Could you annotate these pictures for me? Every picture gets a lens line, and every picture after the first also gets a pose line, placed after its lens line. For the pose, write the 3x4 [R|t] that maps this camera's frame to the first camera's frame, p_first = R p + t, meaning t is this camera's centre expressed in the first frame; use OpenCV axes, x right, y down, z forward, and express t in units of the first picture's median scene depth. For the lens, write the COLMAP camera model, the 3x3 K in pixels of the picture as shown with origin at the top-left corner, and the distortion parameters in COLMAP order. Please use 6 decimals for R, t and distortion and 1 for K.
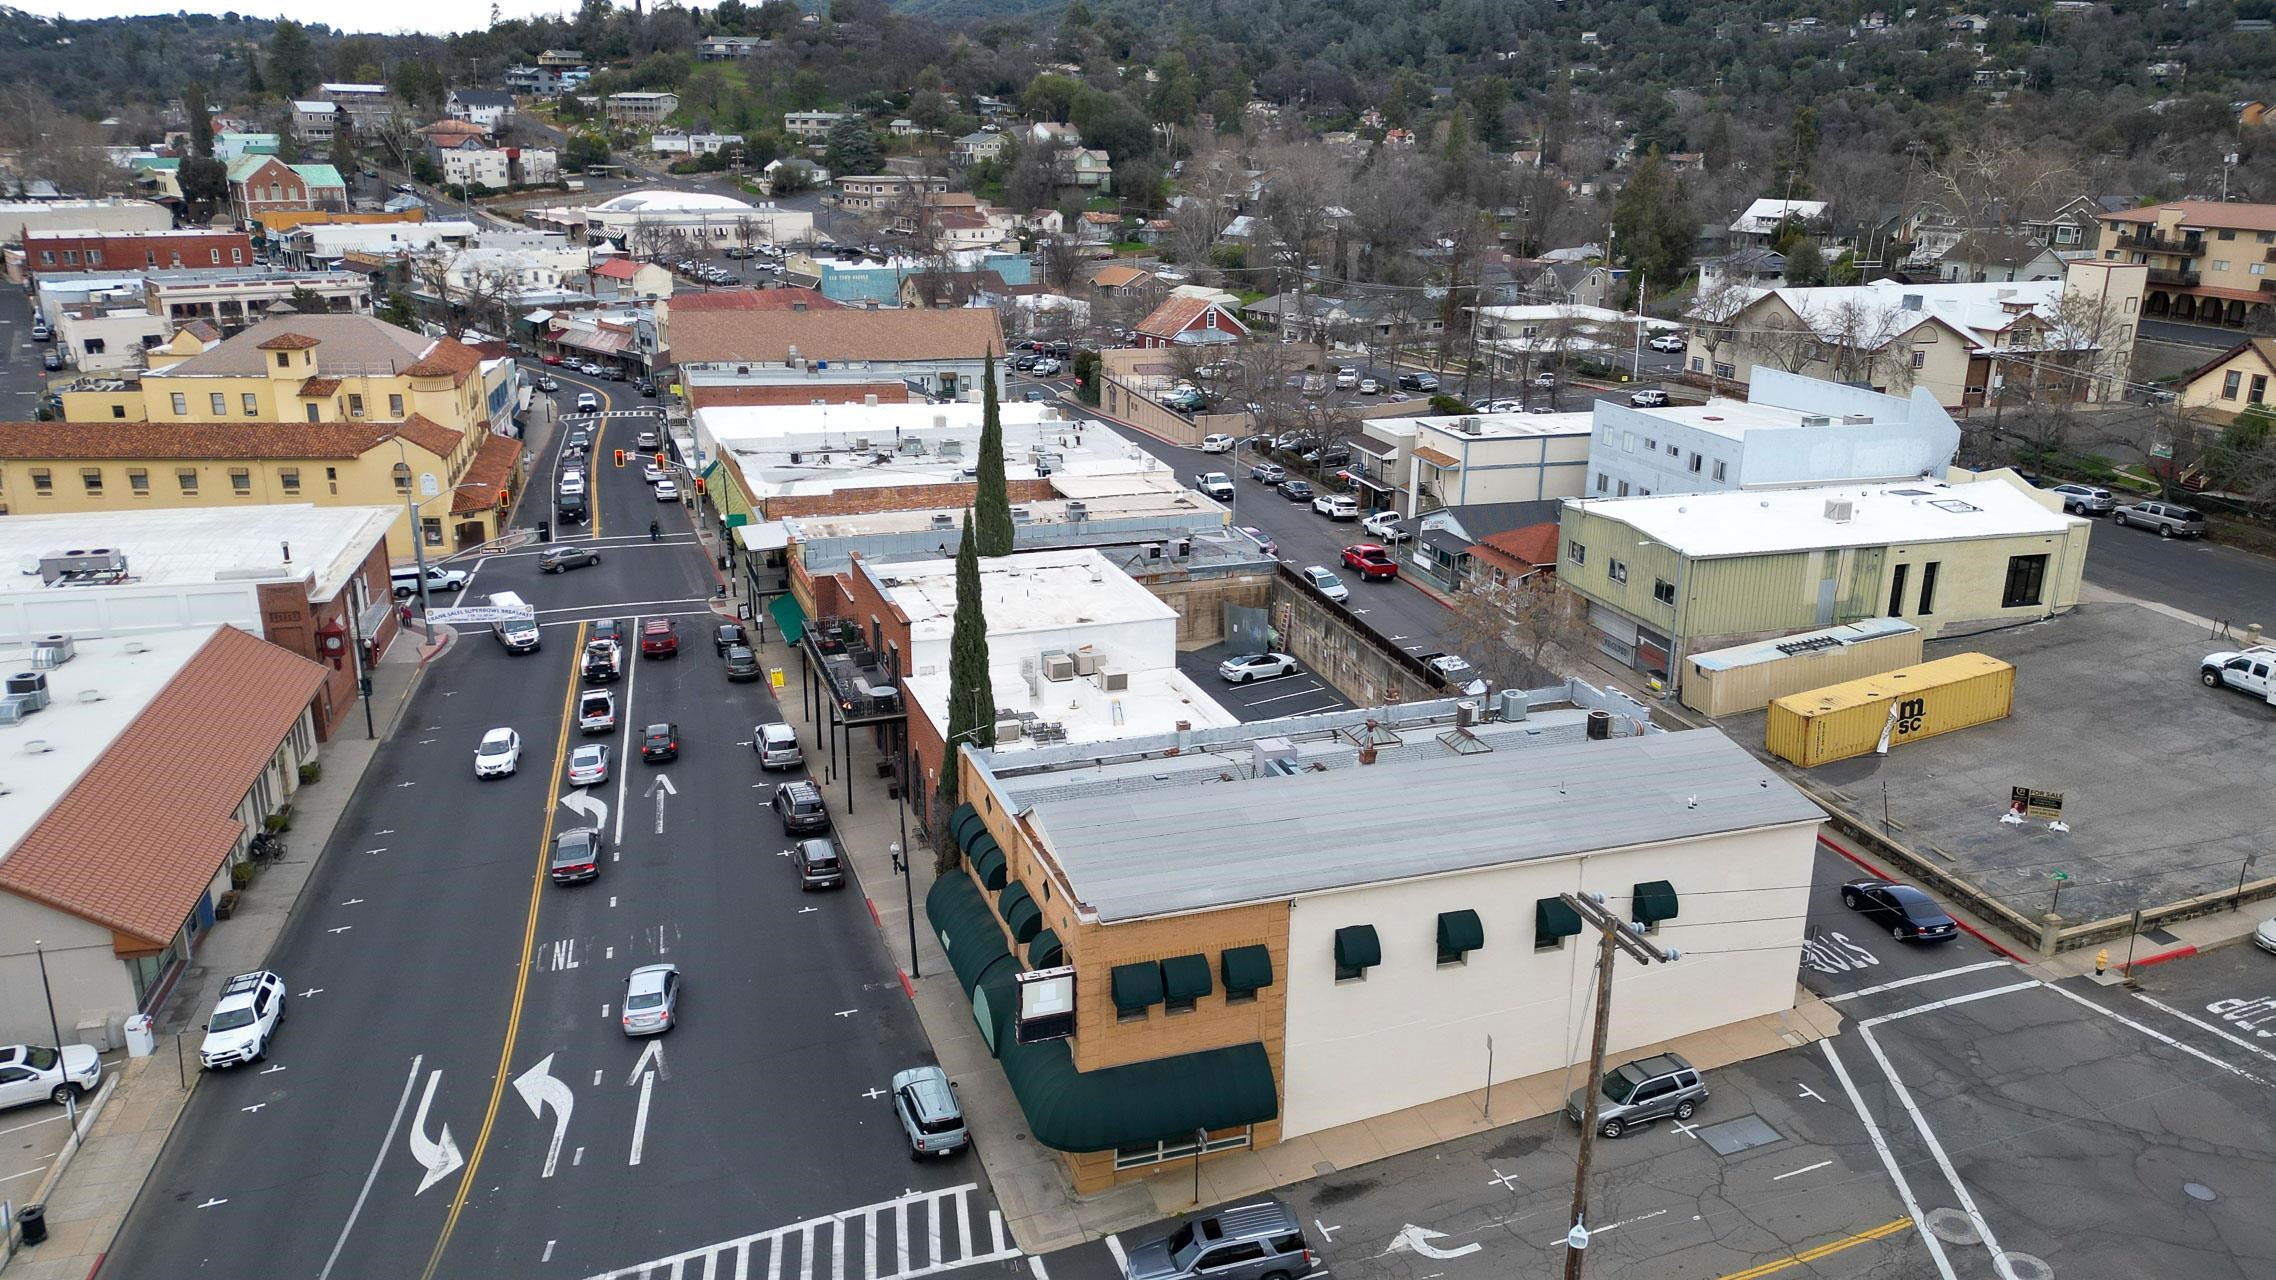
lens RADIAL K [[1637.2, 0, 1137.7], [0, 1637.2, 647.7], [0, 0, 1]] dist [0.053941, -0.036697]
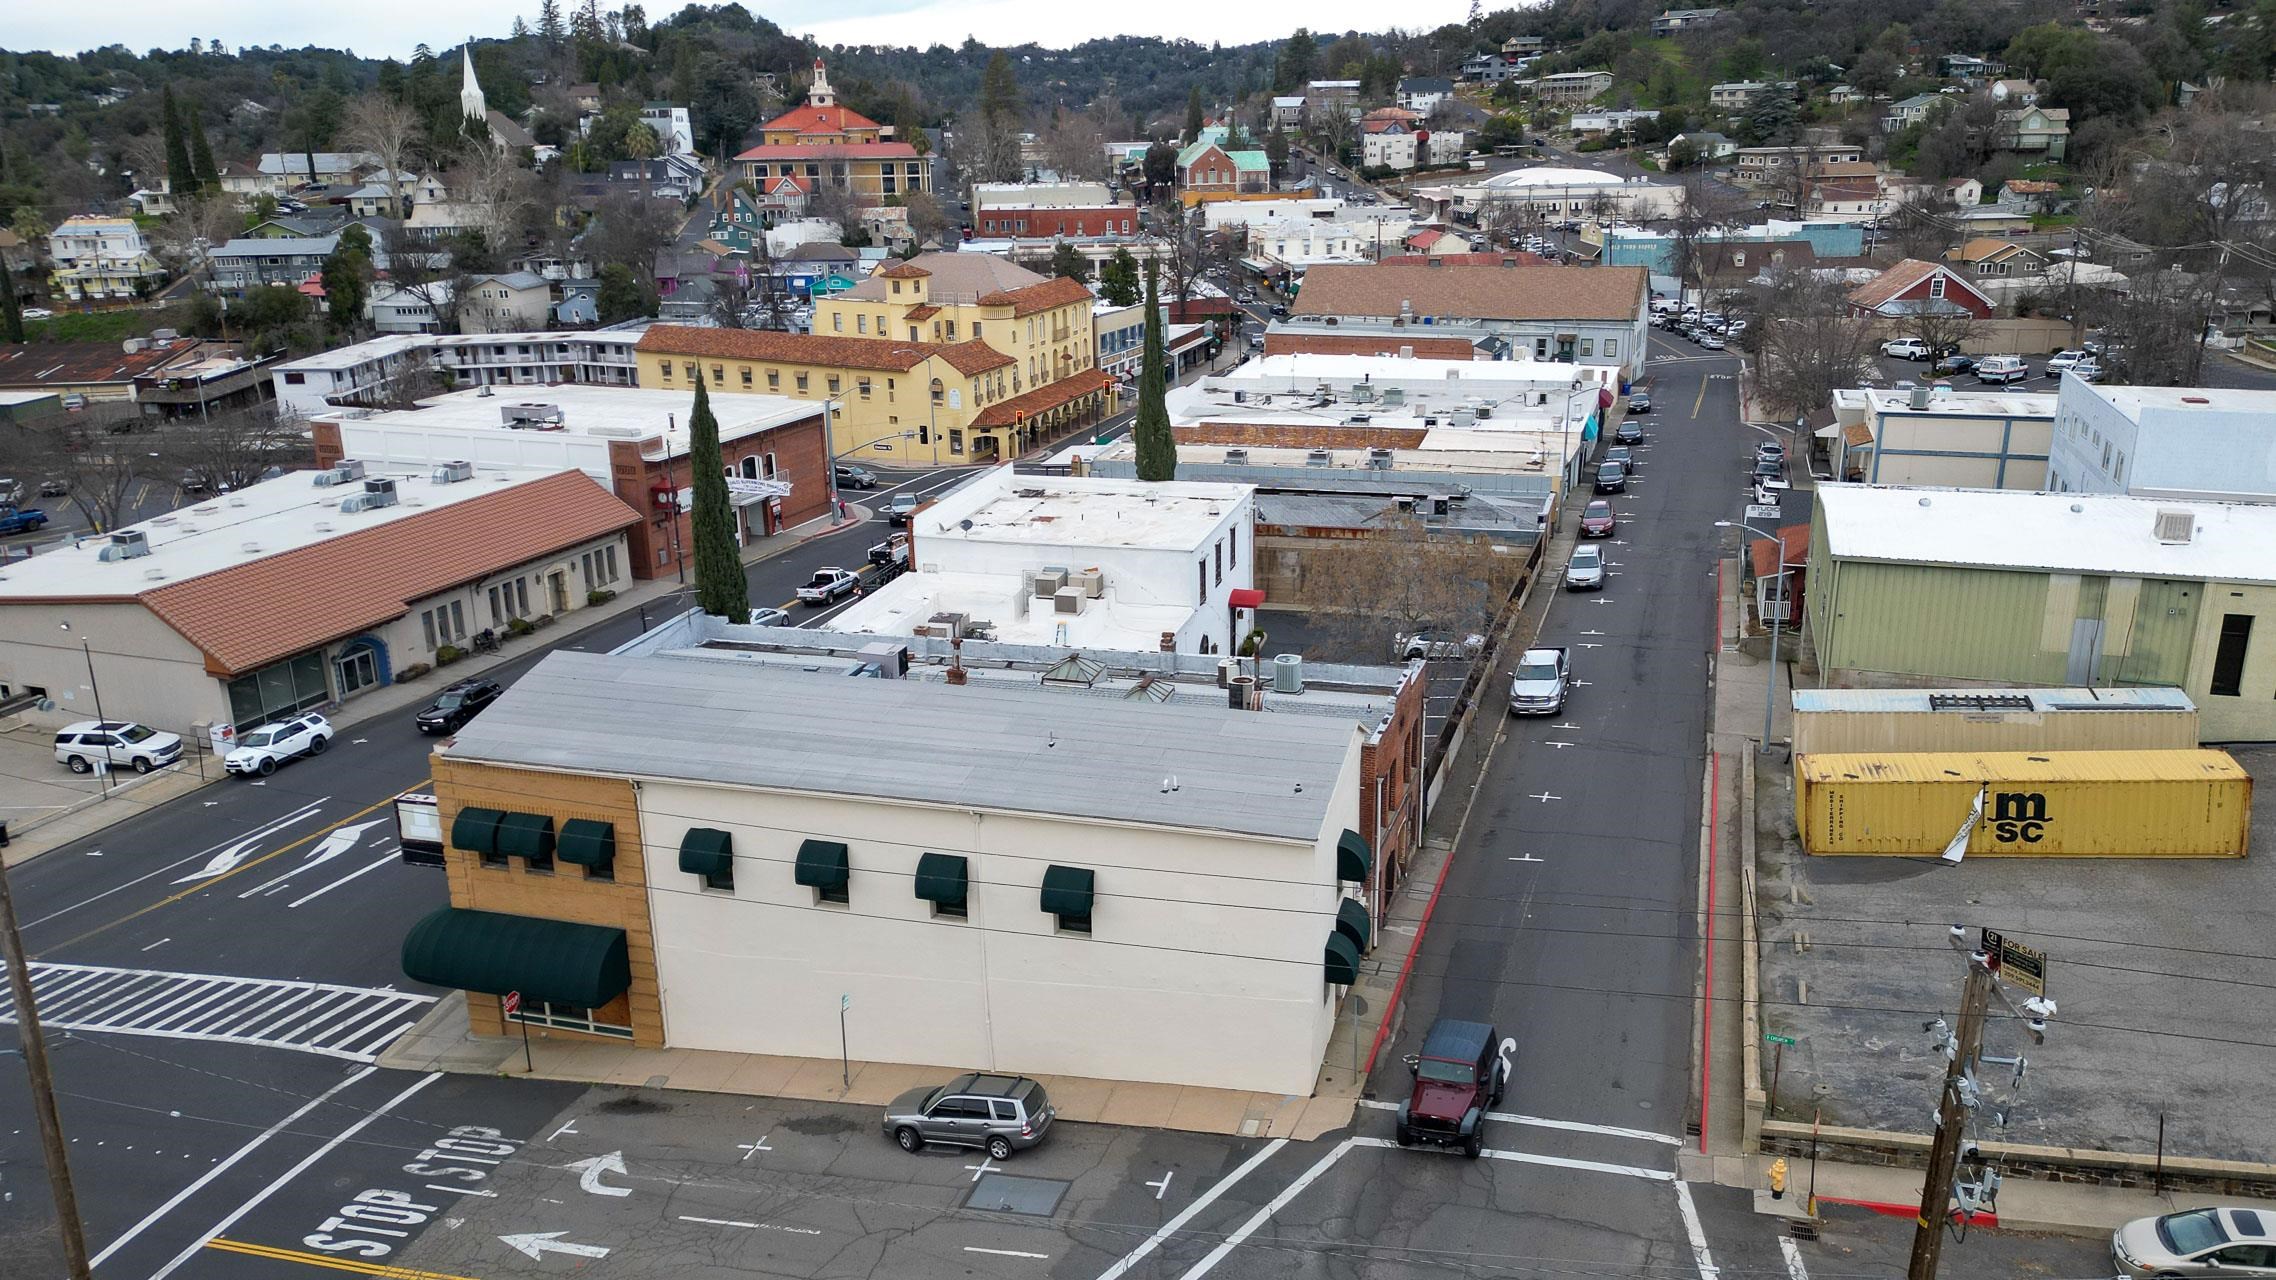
lens RADIAL K [[1637.2, 0, 1135.6], [0, 1637.2, 644.4], [0, 0, 1]] dist [0.053941, -0.036697]
pose [[0.817808, 0.149509, -0.555731, 0.300318], [-0.149667, 0.987690, 0.045472, -0.002407], [0.555689, 0.045987, 0.830118, 0.139459]]
